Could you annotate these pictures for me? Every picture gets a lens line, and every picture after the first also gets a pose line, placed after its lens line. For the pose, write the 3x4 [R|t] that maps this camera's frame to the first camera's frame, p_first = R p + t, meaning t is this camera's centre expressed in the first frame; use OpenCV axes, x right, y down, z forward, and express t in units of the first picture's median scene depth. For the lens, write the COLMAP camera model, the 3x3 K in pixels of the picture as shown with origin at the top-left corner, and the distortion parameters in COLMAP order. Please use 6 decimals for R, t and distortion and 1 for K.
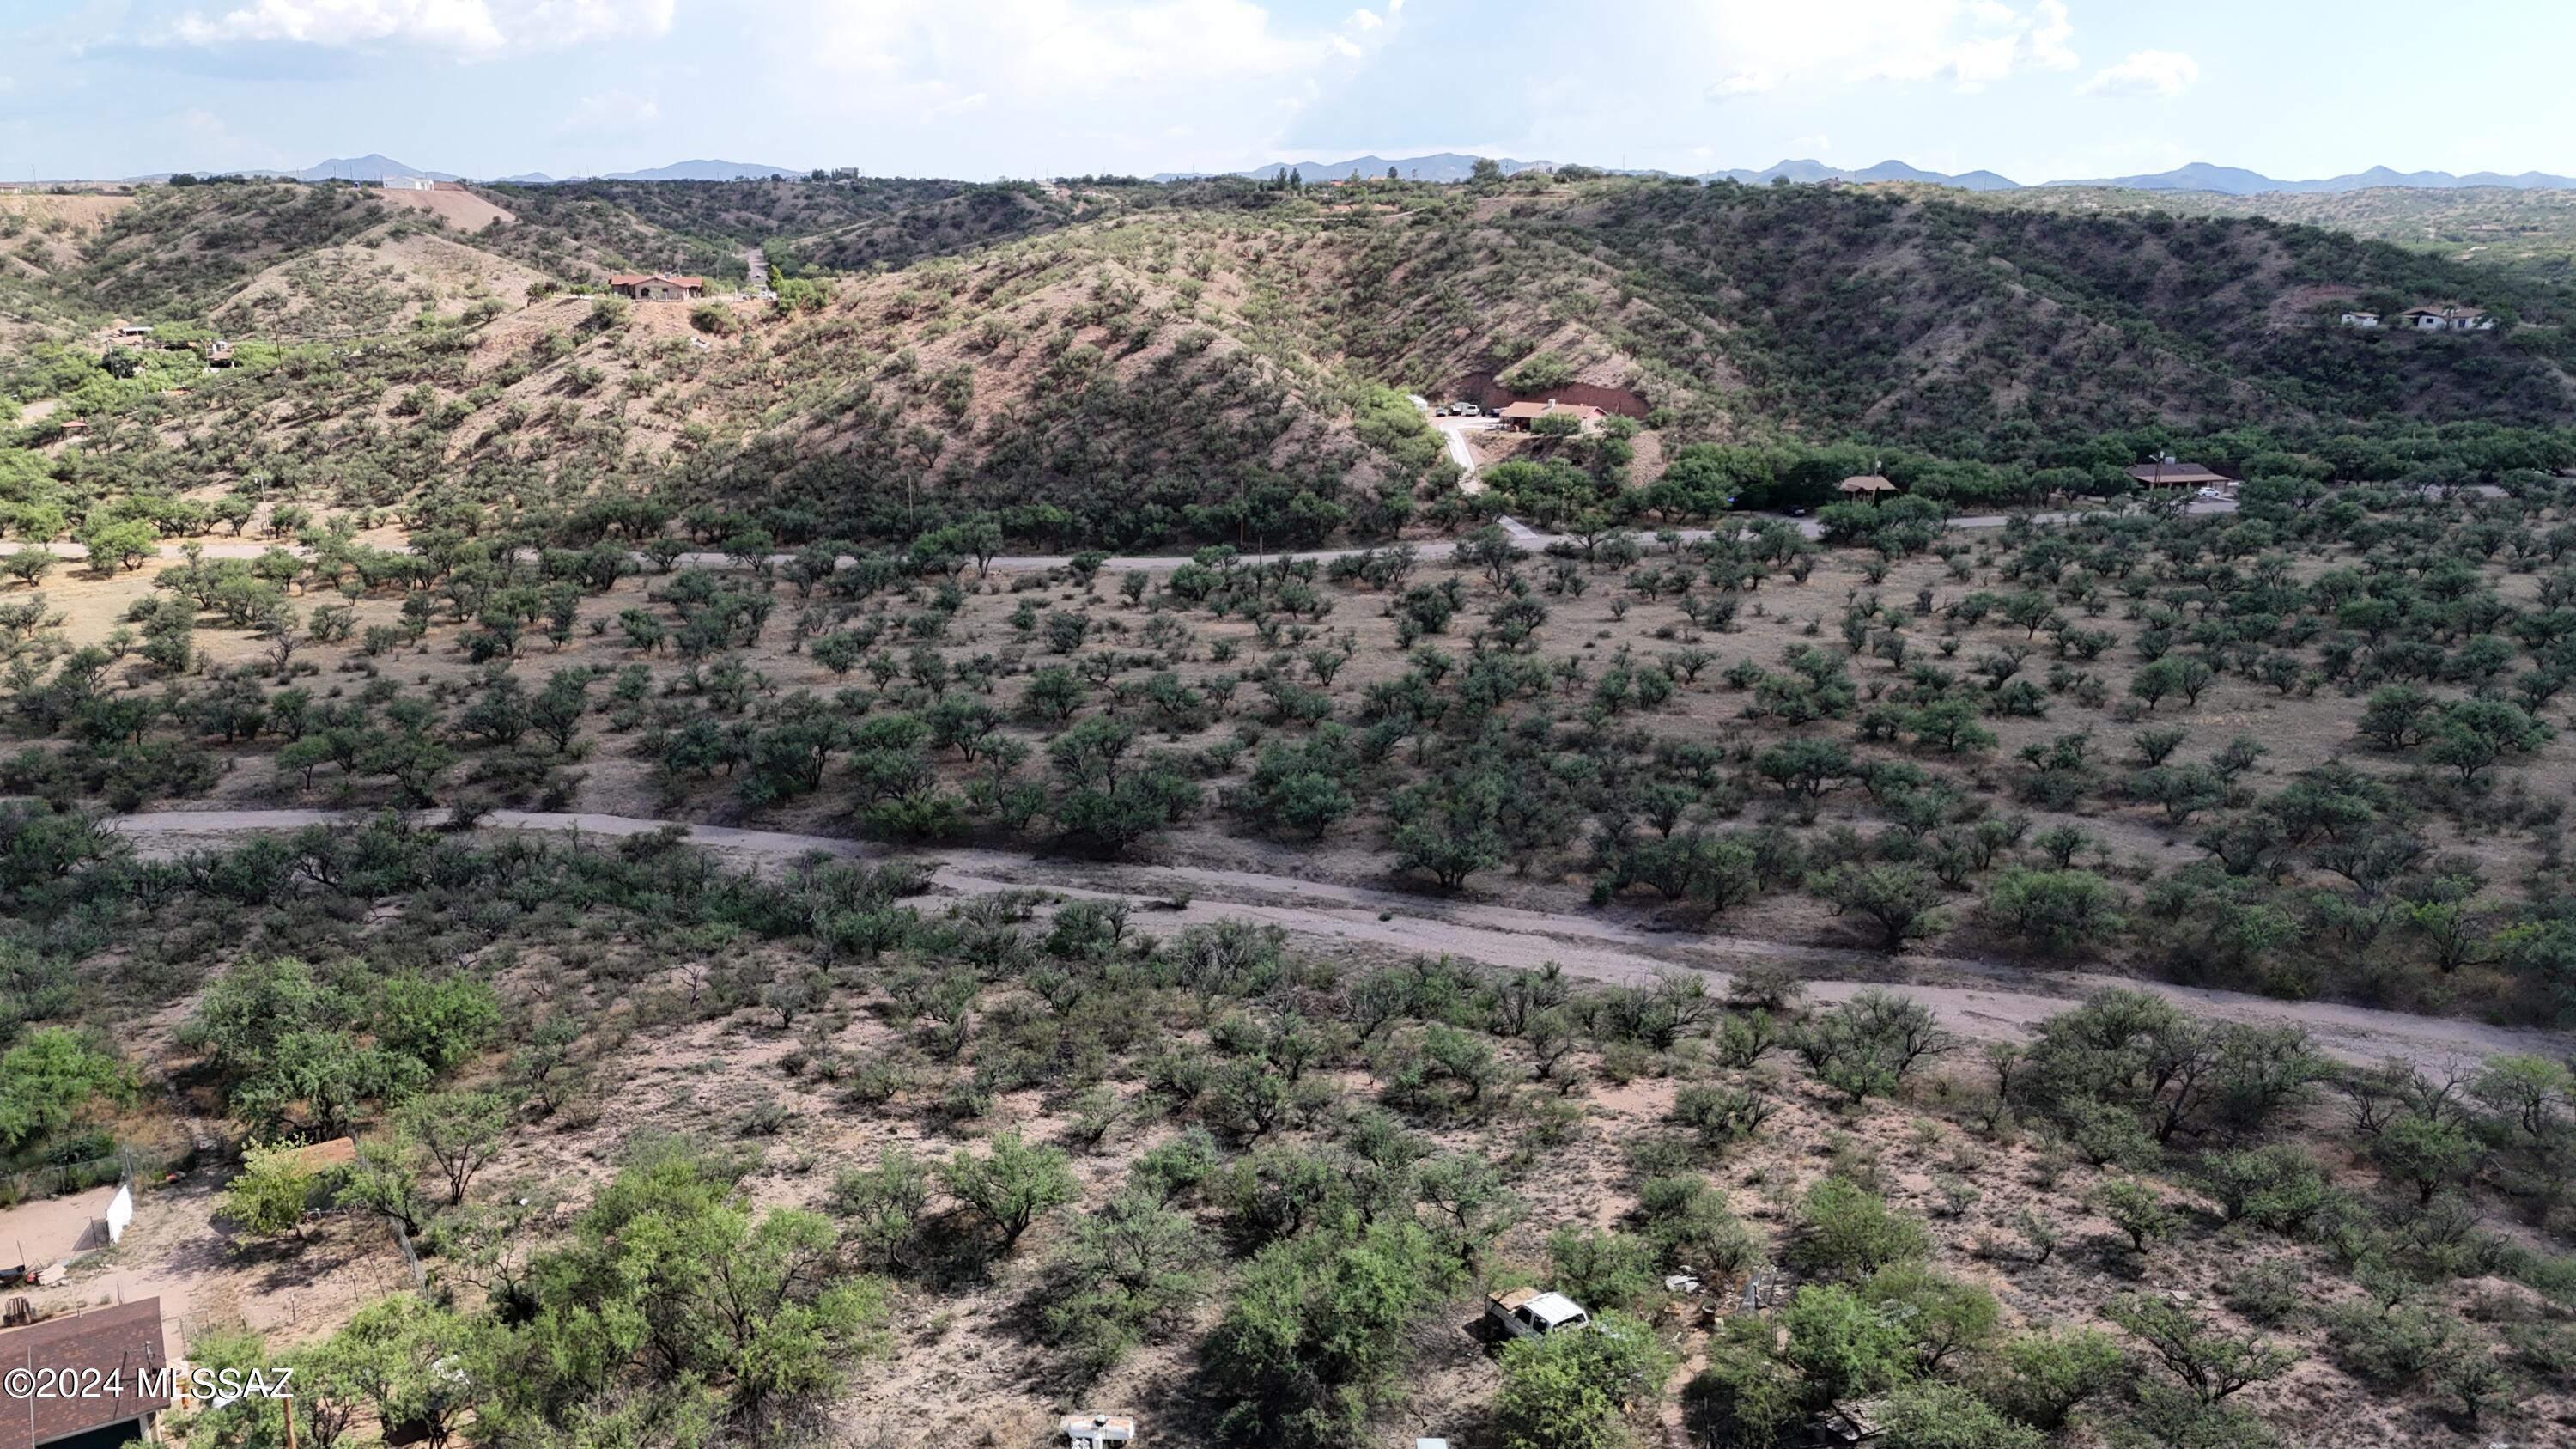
lens RADIAL K [[1891.6, 0, 1283.0], [0, 1891.6, 736.7], [0, 0, 1]] dist [0.074787, -0.072060]
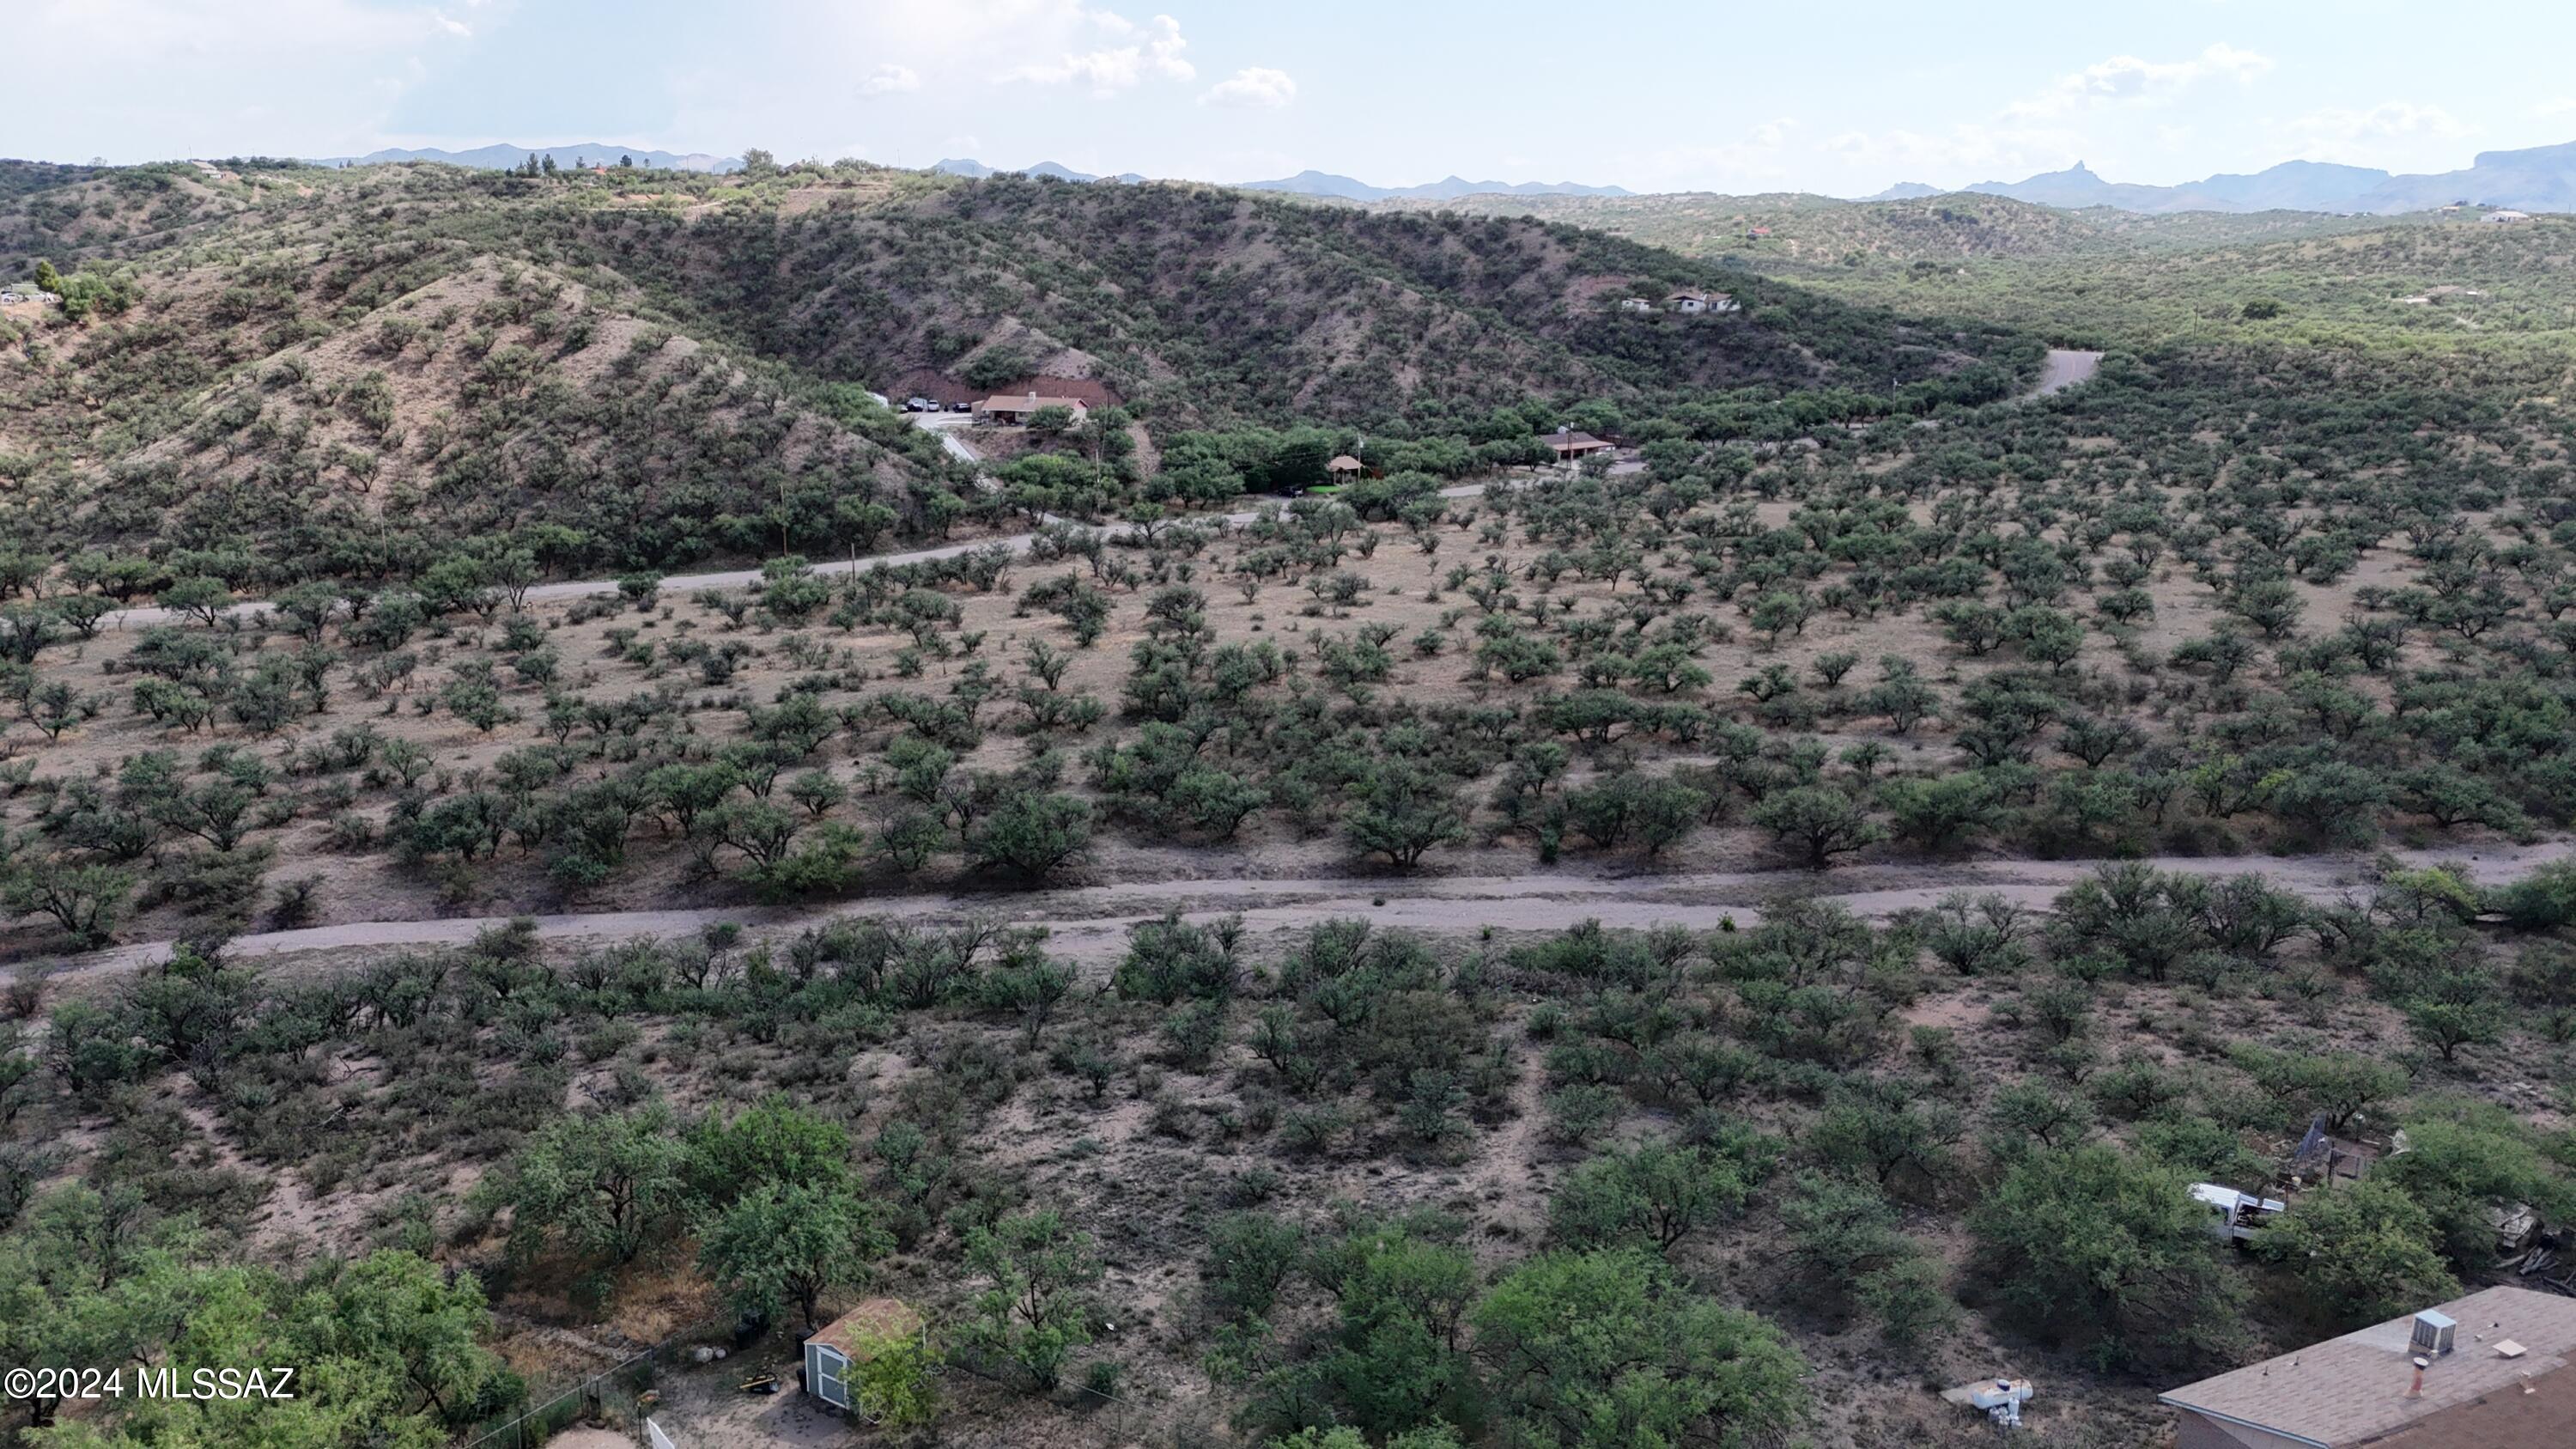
lens RADIAL K [[1891.6, 0, 1285.8], [0, 1891.6, 743.5], [0, 0, 1]] dist [0.074787, -0.072060]
pose [[0.913848, -0.106600, 0.391814, -0.142338], [0.104952, 0.994145, 0.025690, -0.006909], [-0.392259, 0.017645, 0.919686, 0.040478]]
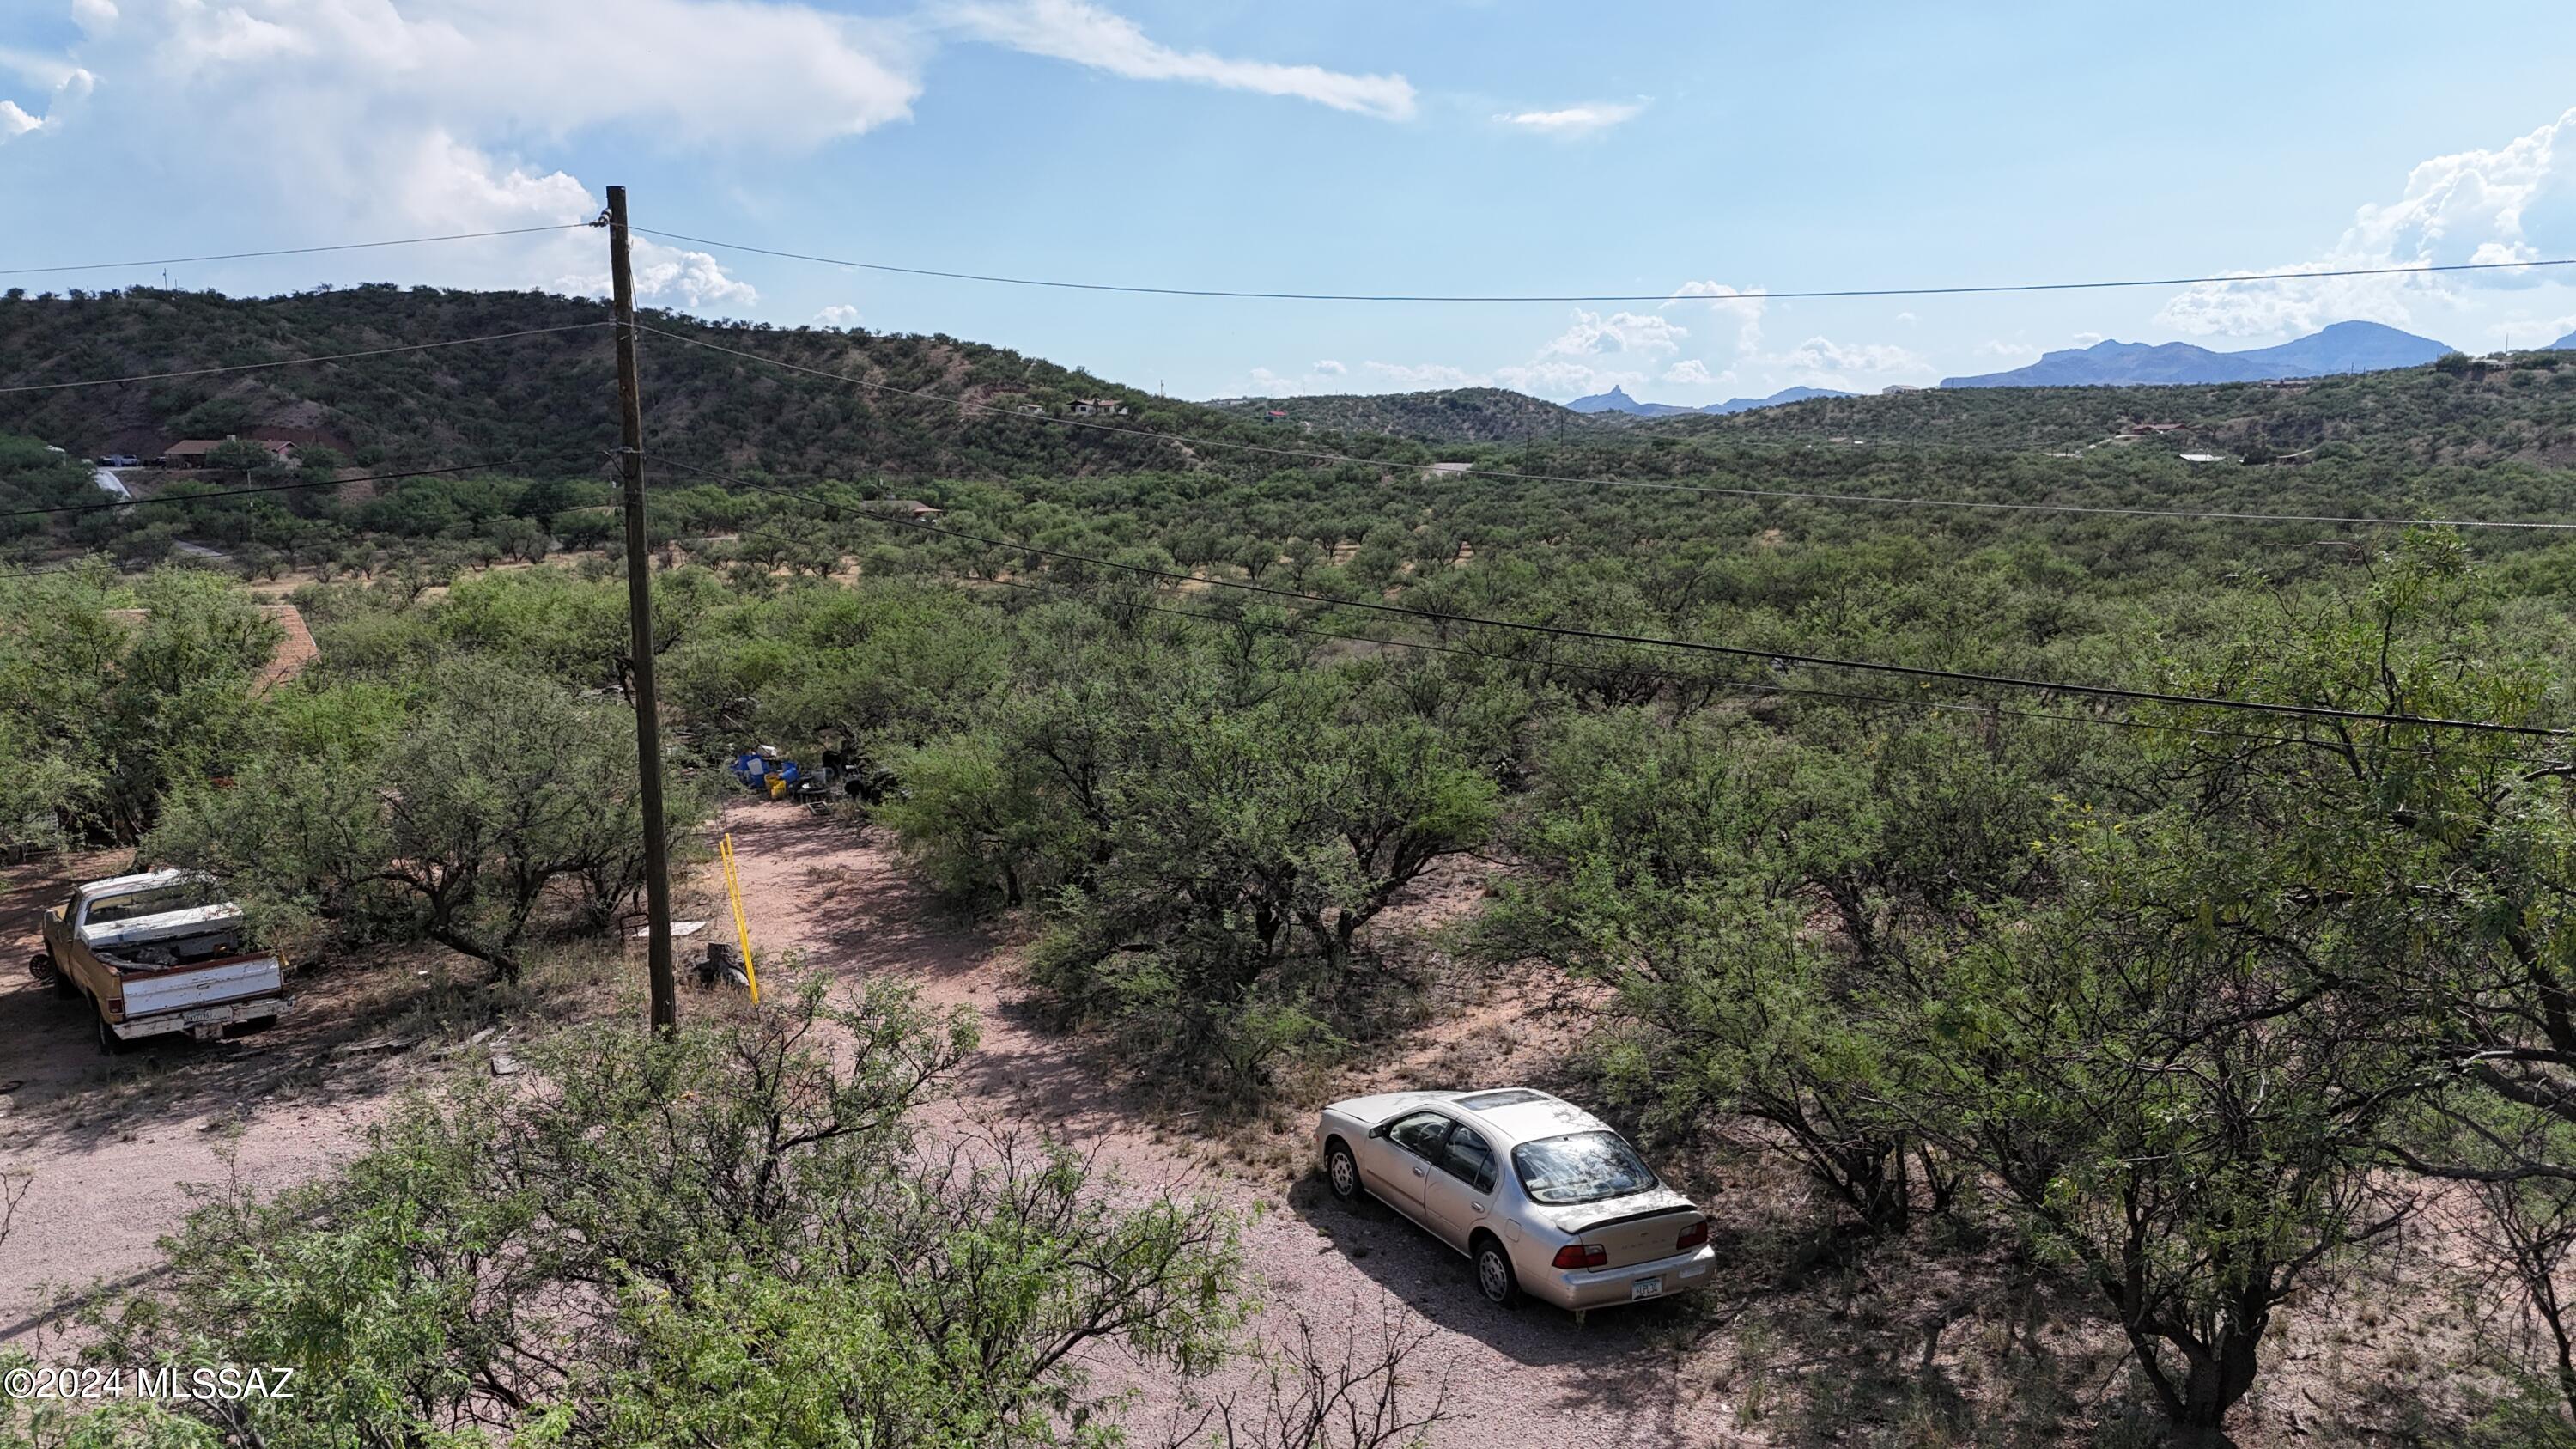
lens RADIAL K [[1891.6, 0, 1280.6], [0, 1891.6, 722.5], [0, 0, 1]] dist [0.074787, -0.072060]
pose [[0.814030, -0.085686, 0.574468, 0.013917], [0.151669, 0.986101, -0.067833, 0.087246], [-0.560671, 0.142348, 0.815711, 0.017224]]
